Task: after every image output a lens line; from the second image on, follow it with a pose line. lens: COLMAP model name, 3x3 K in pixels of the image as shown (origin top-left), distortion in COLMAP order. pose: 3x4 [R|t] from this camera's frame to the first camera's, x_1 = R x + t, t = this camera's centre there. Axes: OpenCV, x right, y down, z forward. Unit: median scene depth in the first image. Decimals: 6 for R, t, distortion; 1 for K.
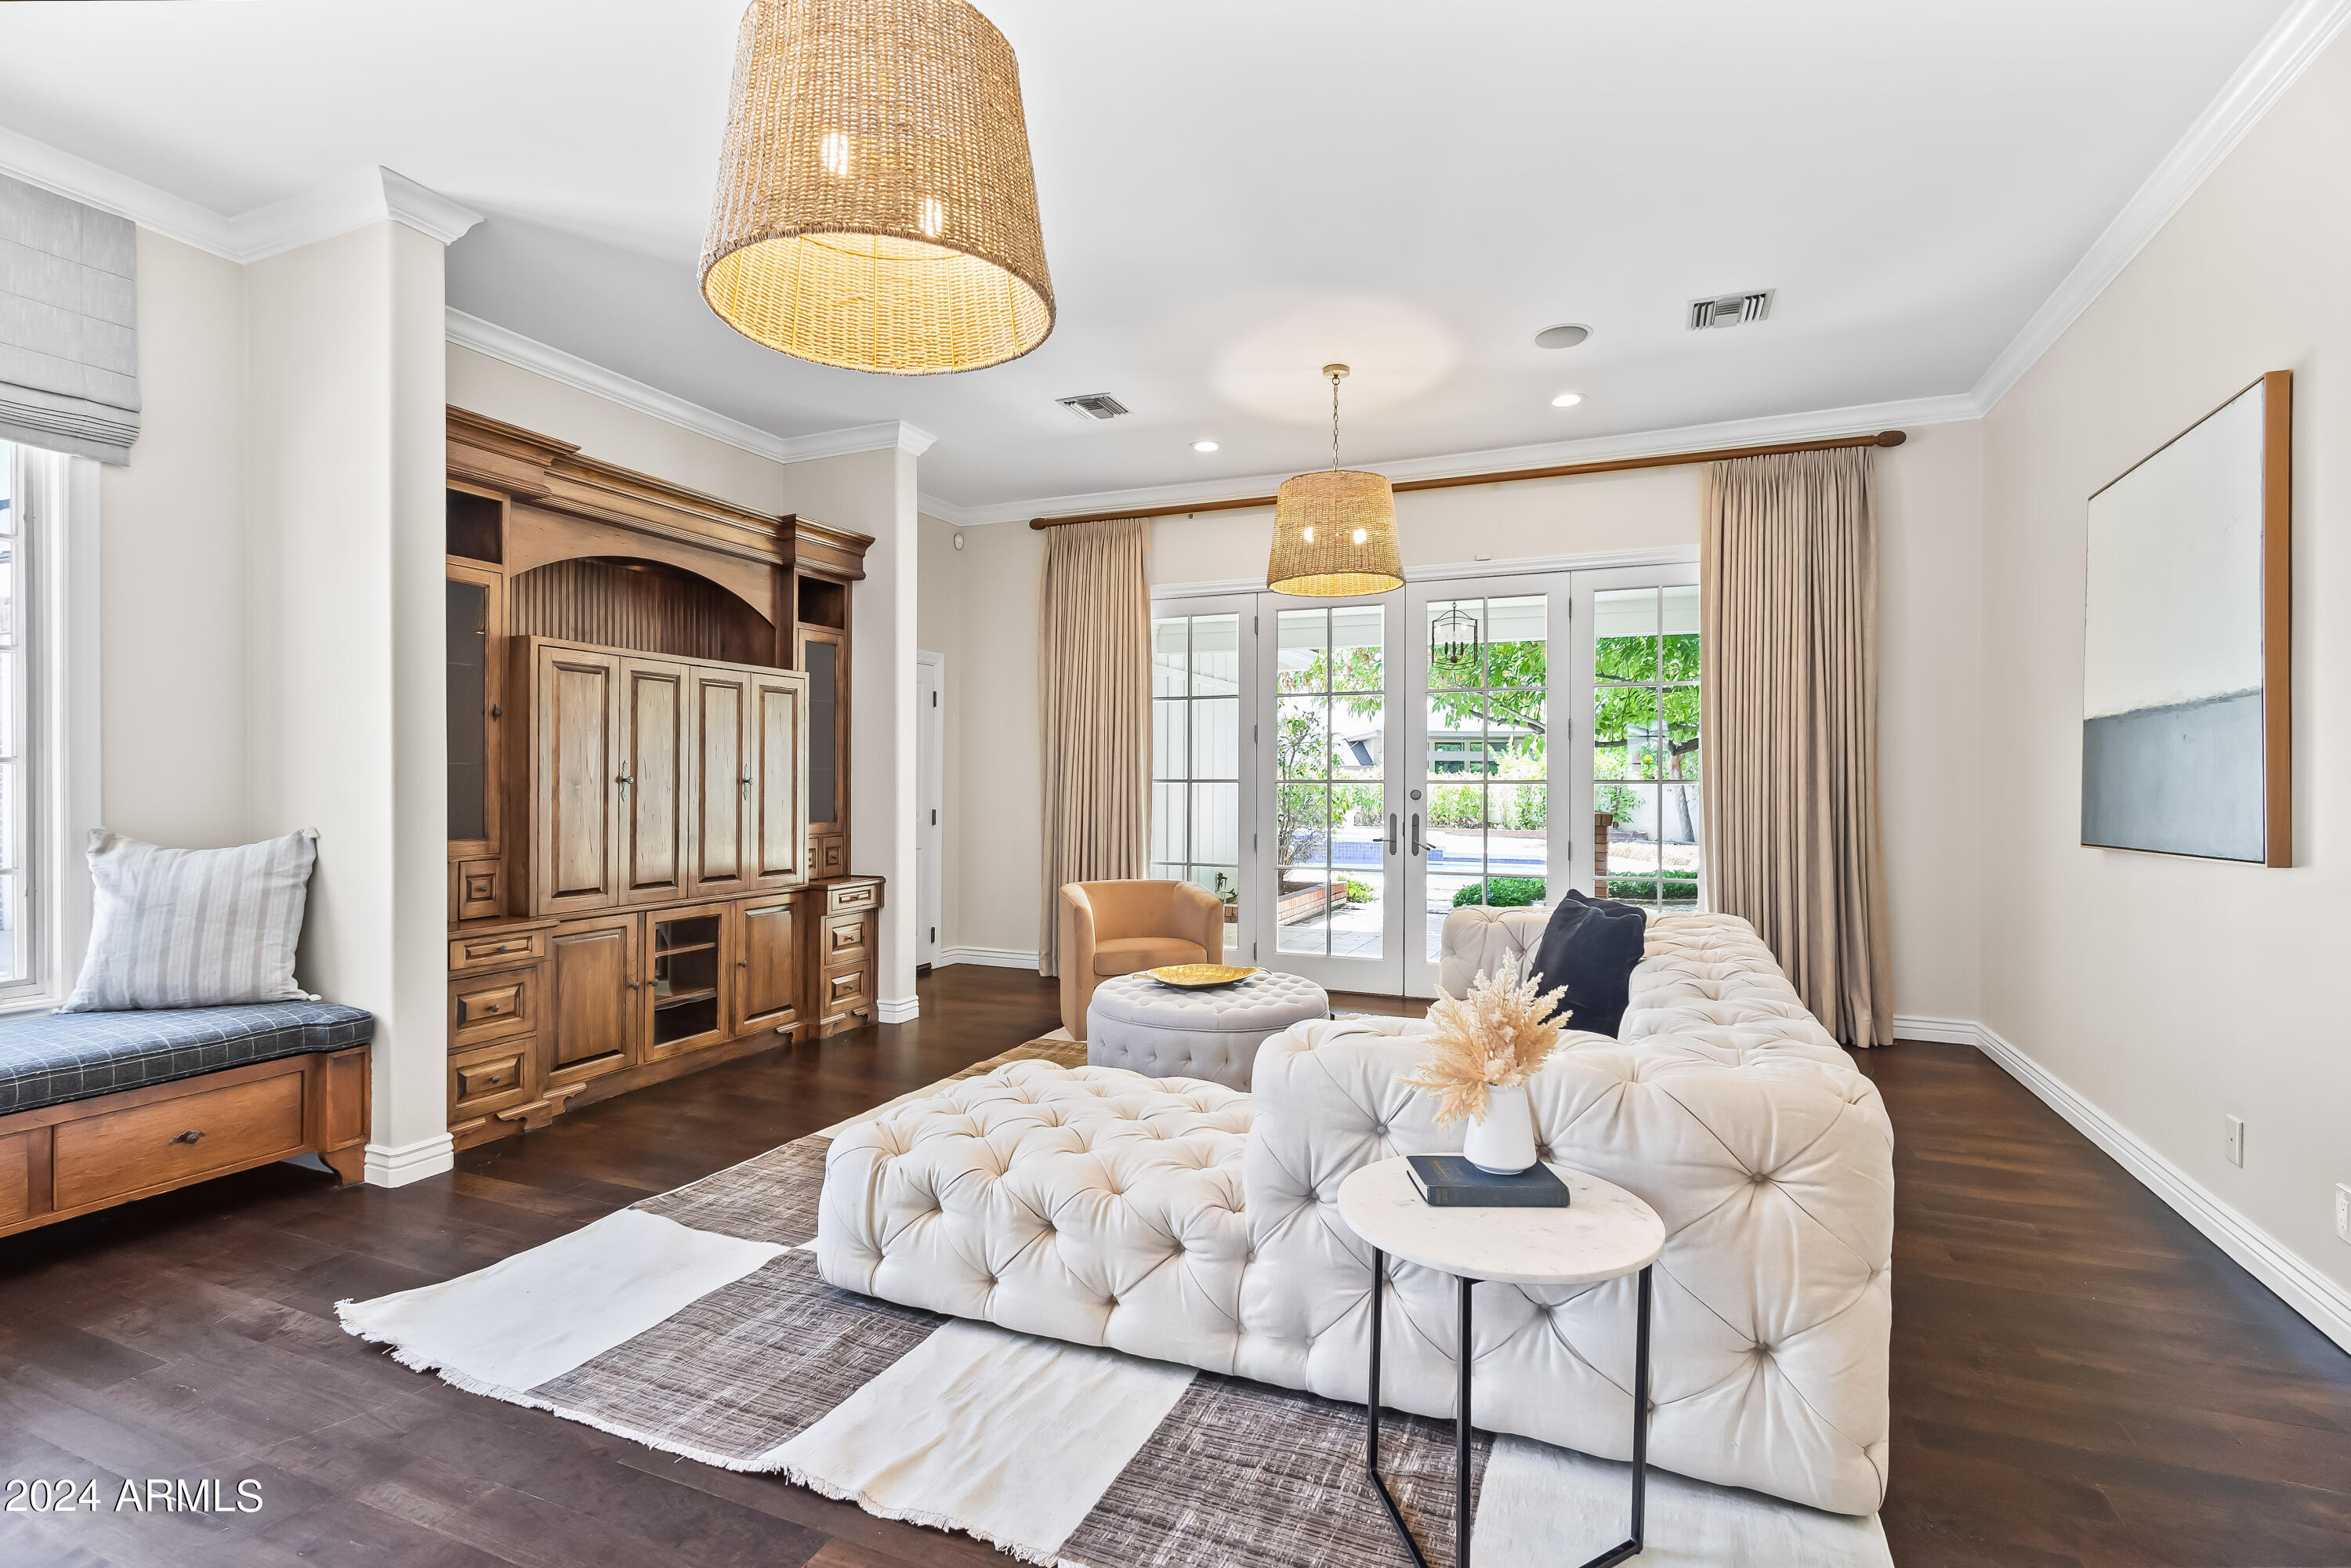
lens RADIAL K [[1114.9, 0, 1181.5], [0, 1114.9, 784.6], [0, 0, 1]] dist [0.010717, -0.001798]
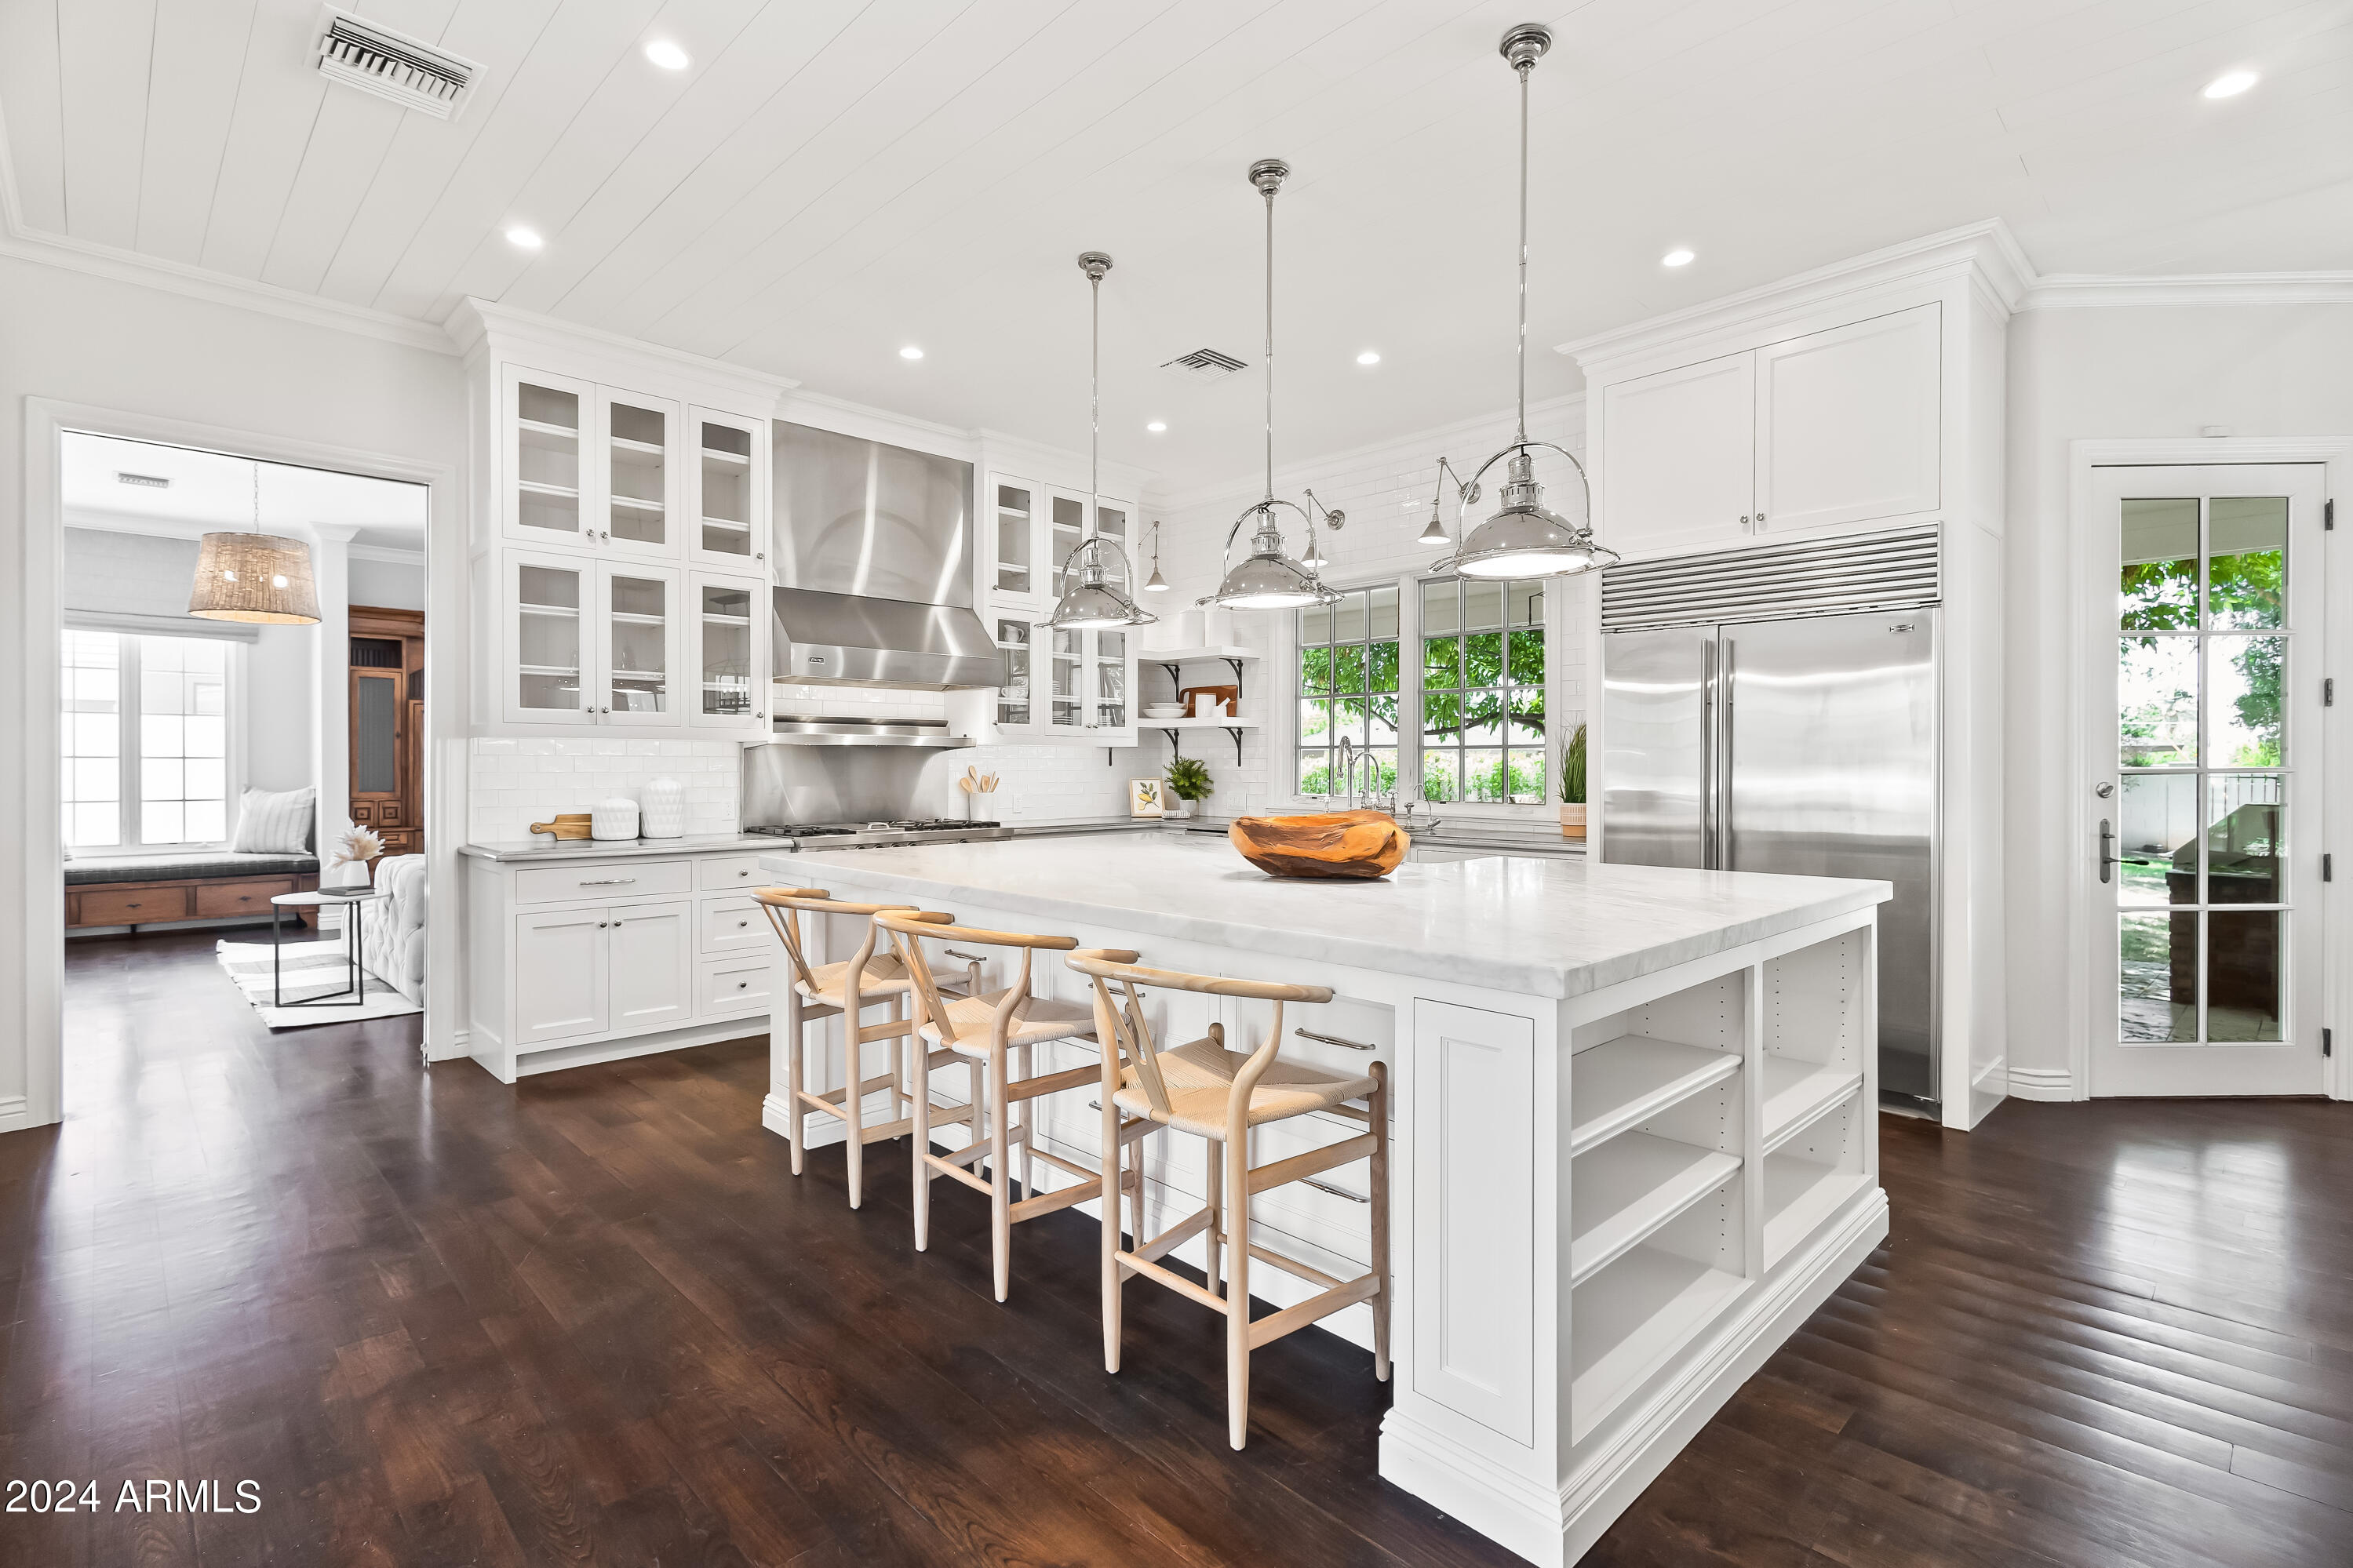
lens RADIAL K [[1115.7, 0, 1159.3], [0, 1115.7, 772.4], [0, 0, 1]] dist [0.010717, -0.001798]
pose [[0.917961, -0.001377, -0.396667, 1.557497], [0.002223, 0.999996, 0.001672, 0.009299], [0.396663, -0.002416, 0.917961, -0.424413]]
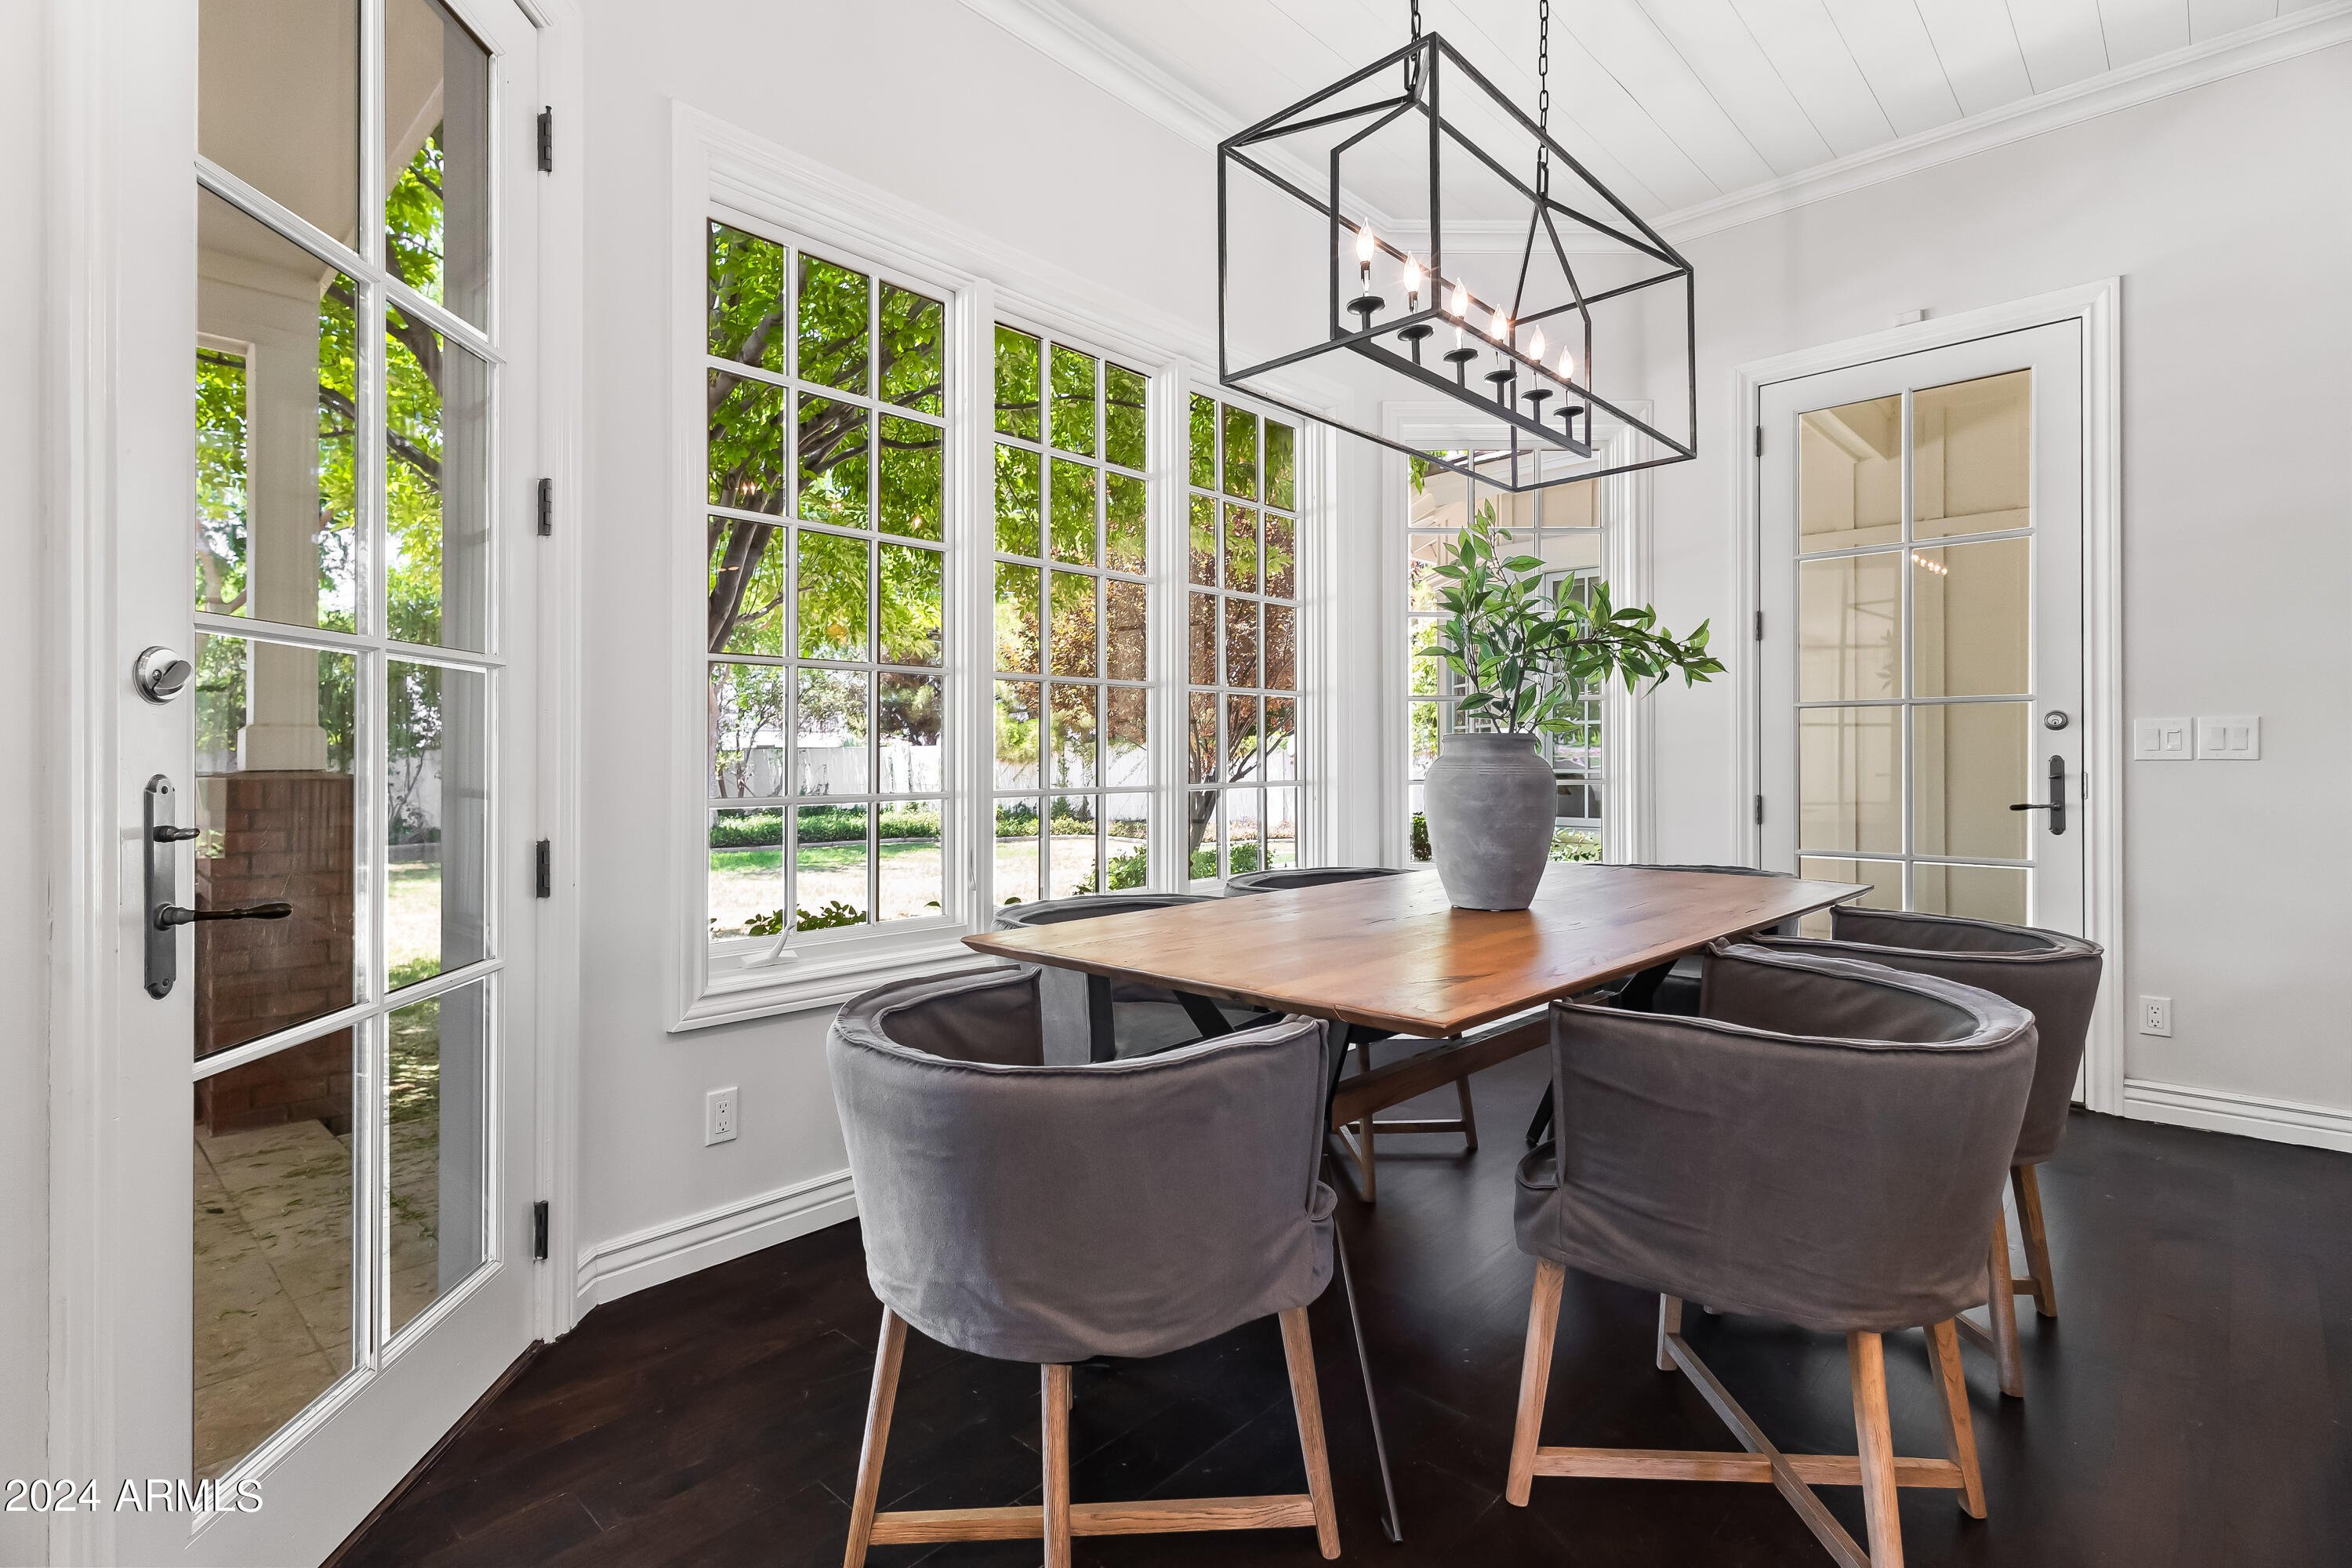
lens RADIAL K [[1115.4, 0, 1143.8], [0, 1115.4, 758.9], [0, 0, 1]] dist [0.010717, -0.001798]
pose [[0.359277, -0.006446, 0.933209, 1.746985], [0.009005, 0.999954, 0.003440, 0.048406], [-0.933188, 0.007168, 0.359318, 0.445995]]
